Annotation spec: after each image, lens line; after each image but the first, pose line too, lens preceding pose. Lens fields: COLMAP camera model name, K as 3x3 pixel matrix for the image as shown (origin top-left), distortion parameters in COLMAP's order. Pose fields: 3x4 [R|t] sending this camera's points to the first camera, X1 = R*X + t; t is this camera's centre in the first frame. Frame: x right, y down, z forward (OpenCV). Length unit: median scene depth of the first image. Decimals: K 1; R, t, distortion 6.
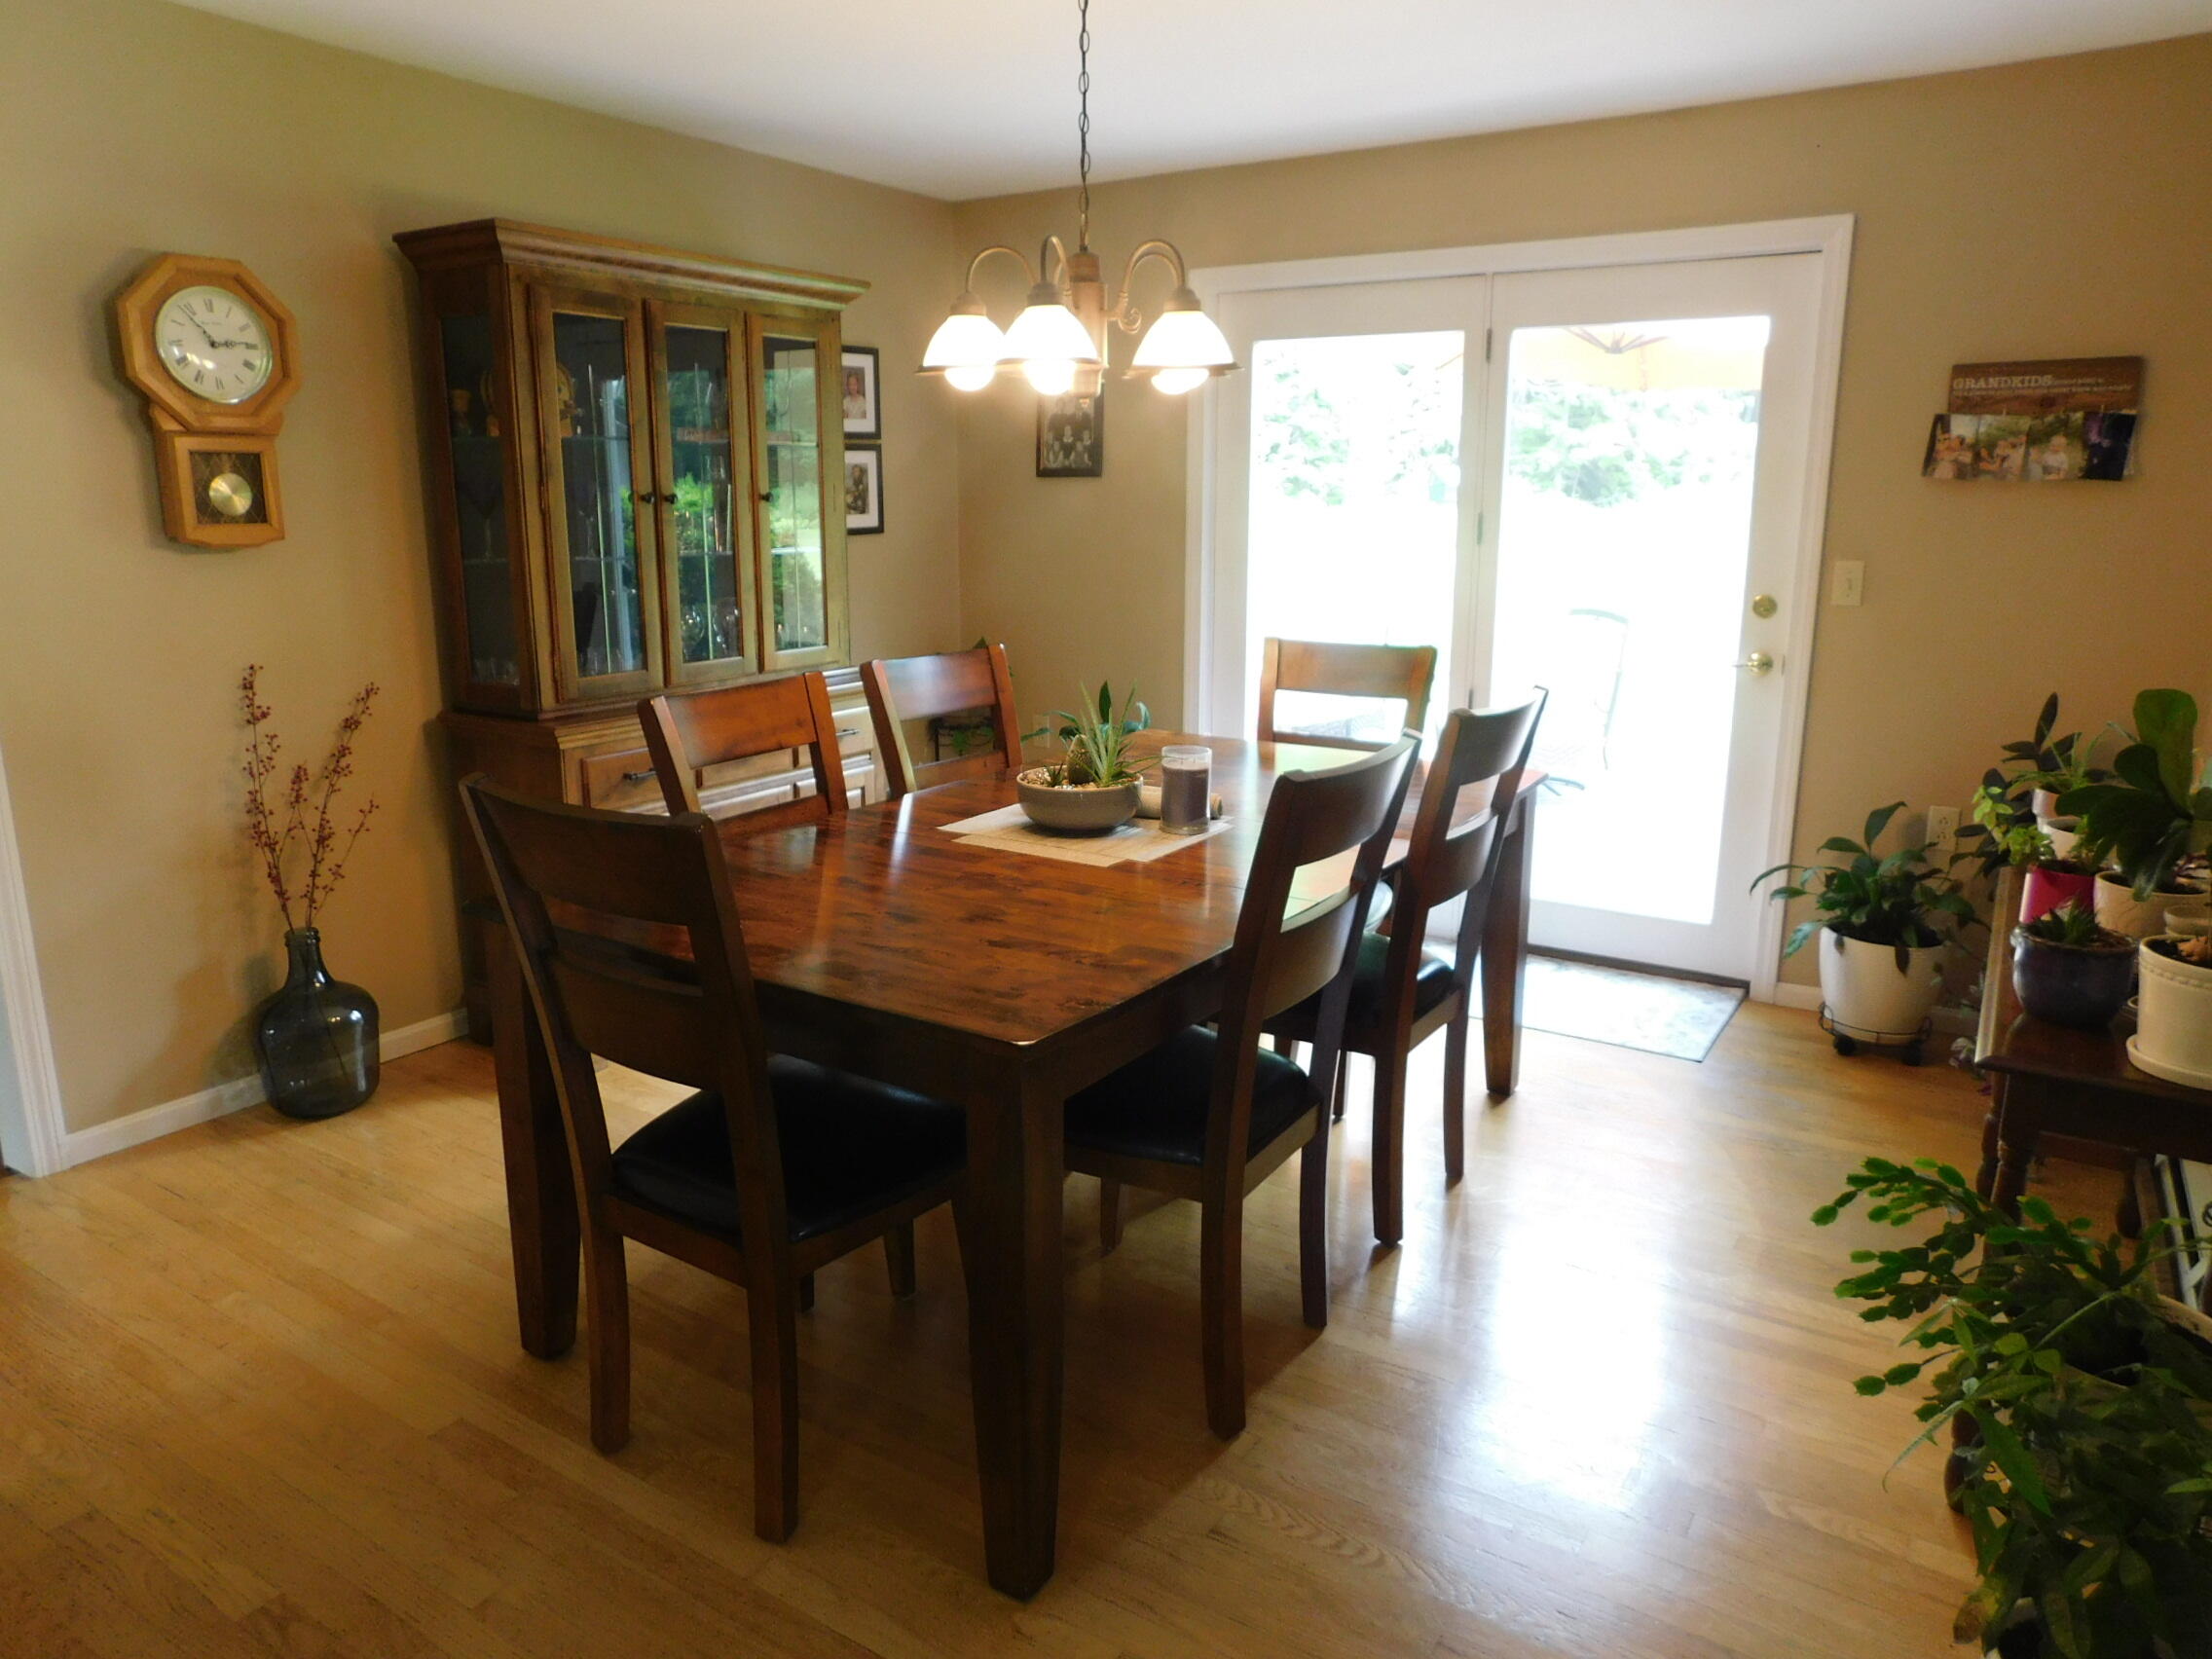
lens RADIAL K [[1455.8, 0, 1098.0], [0, 1455.8, 820.3], [0, 0, 1]] dist [-0.075950, 0.065815]
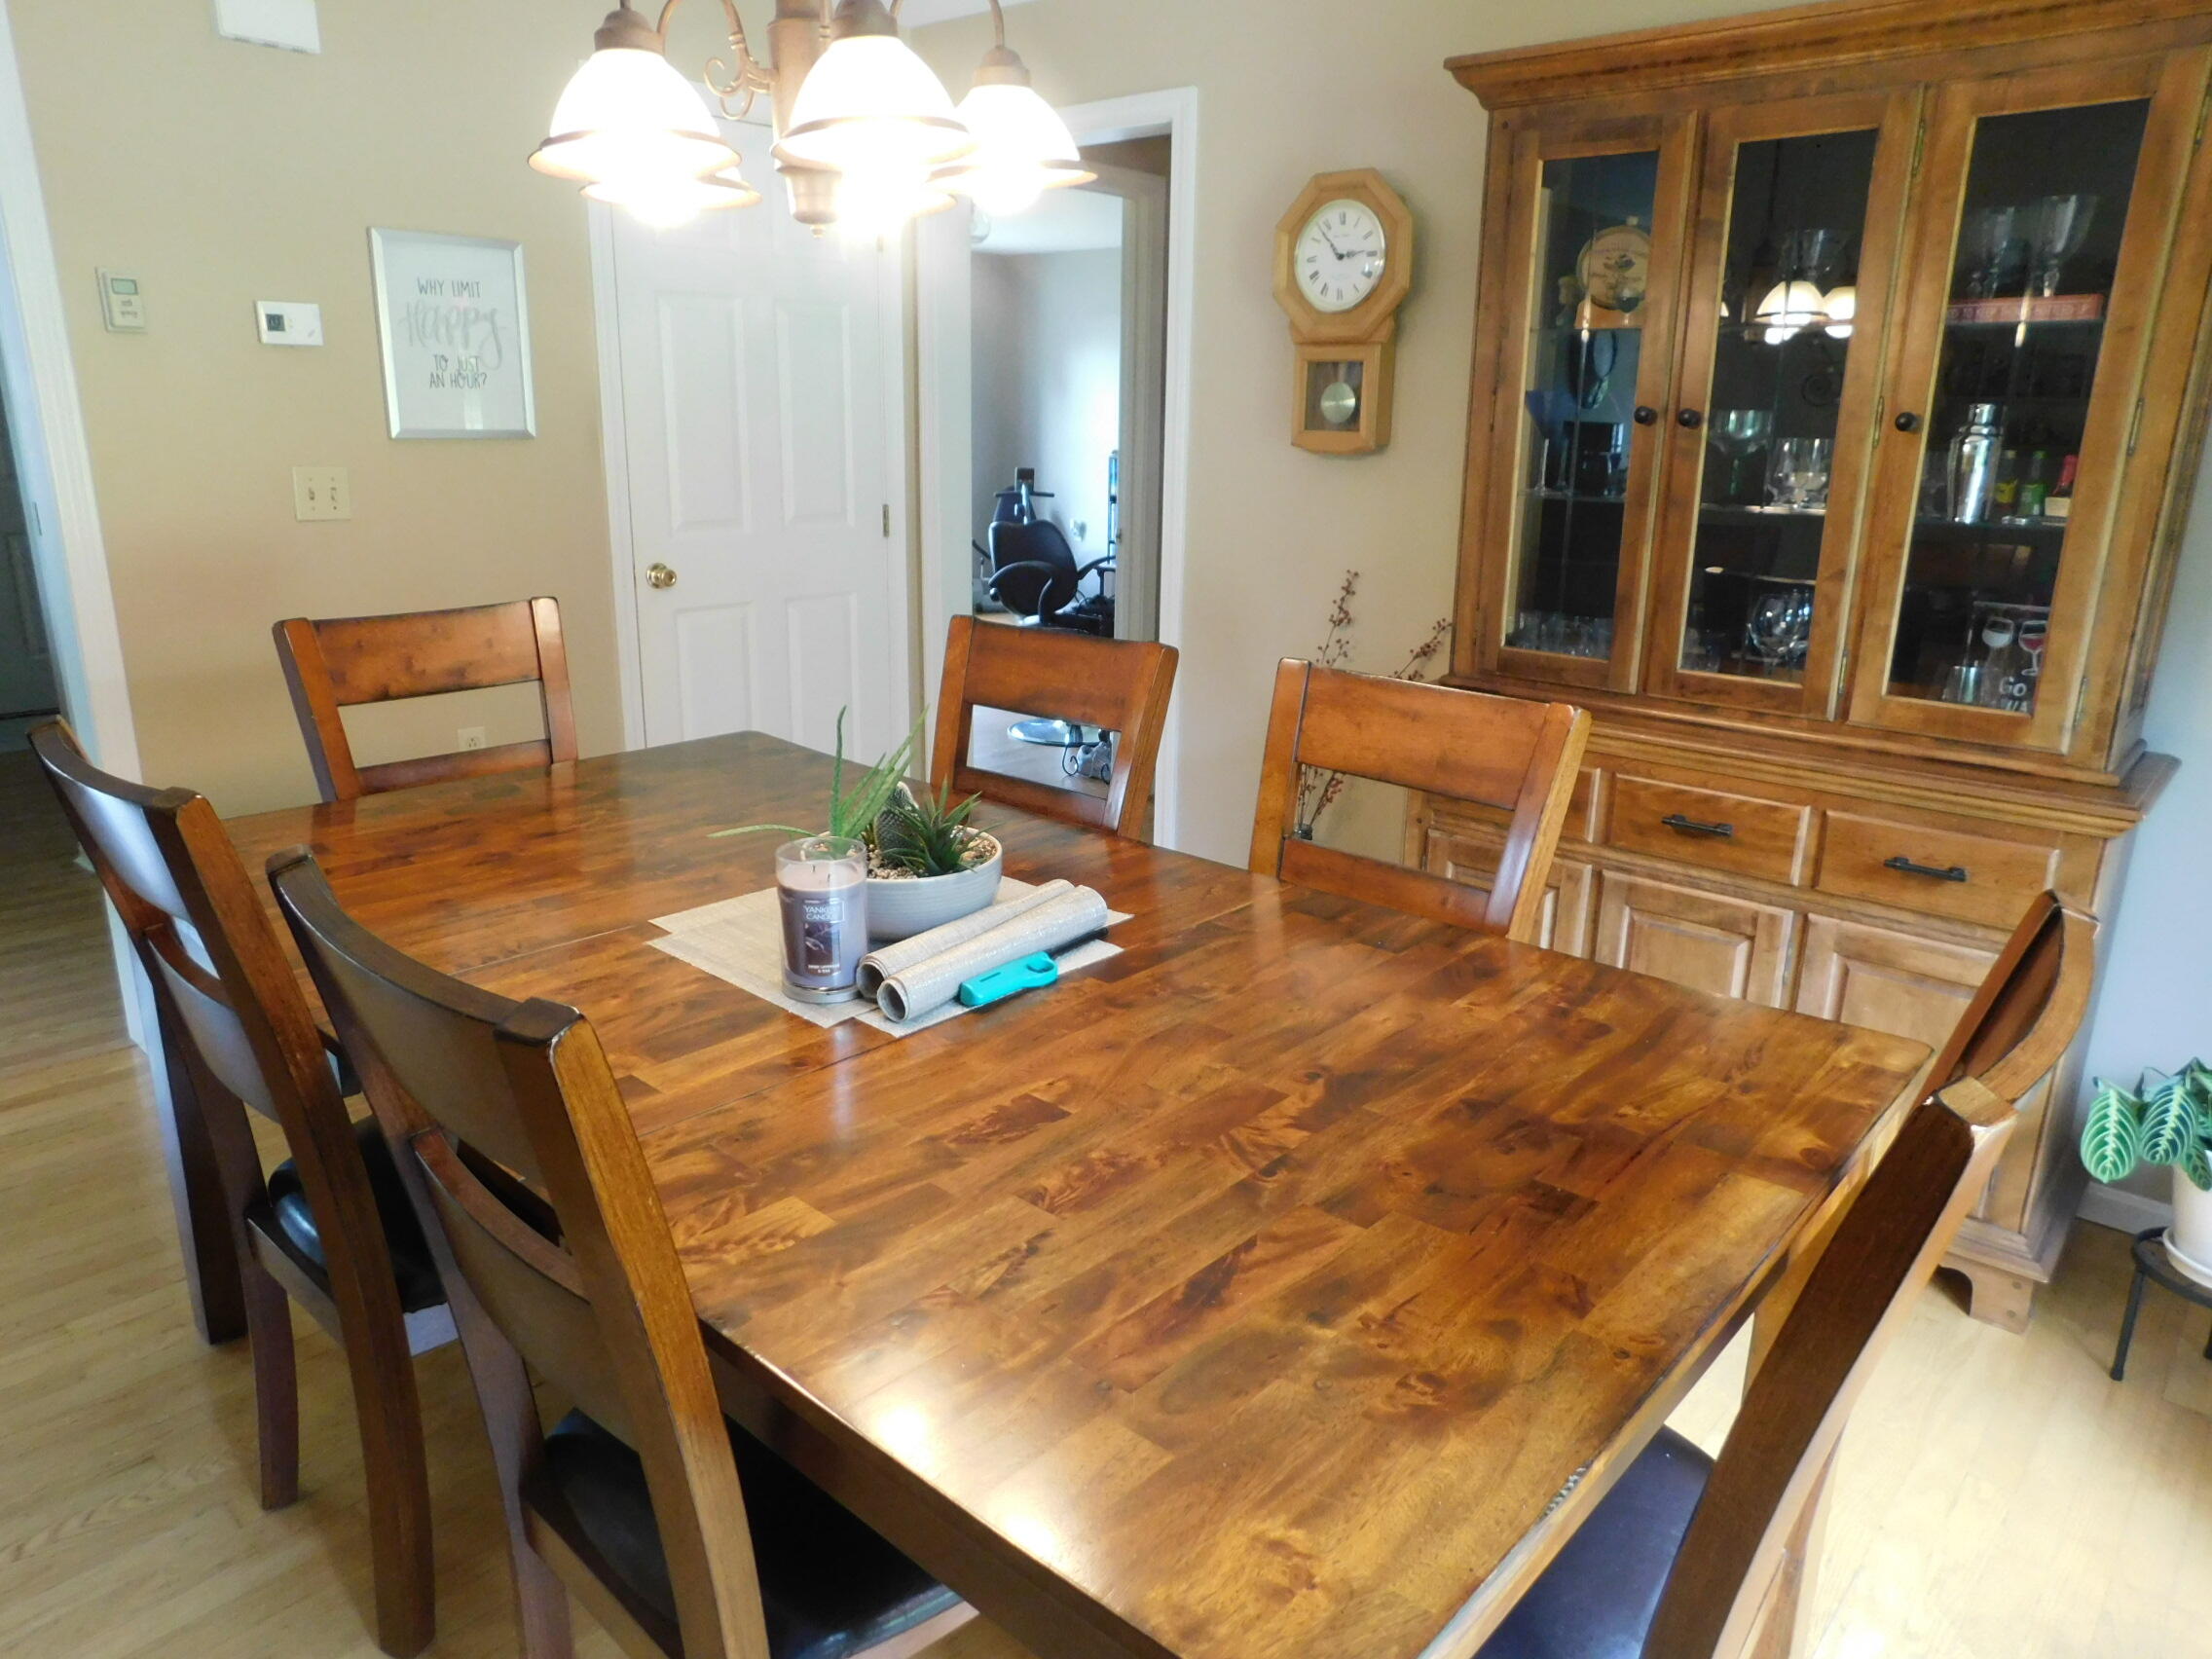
lens RADIAL K [[1455.8, 0, 1098.0], [0, 1455.8, 820.3], [0, 0, 1]] dist [-0.075950, 0.065815]
pose [[-0.159549, 0.264614, -0.951065, 0.503420], [-0.233212, 0.926034, 0.296772, -0.220208], [0.959248, 0.269149, -0.086036, 1.014127]]
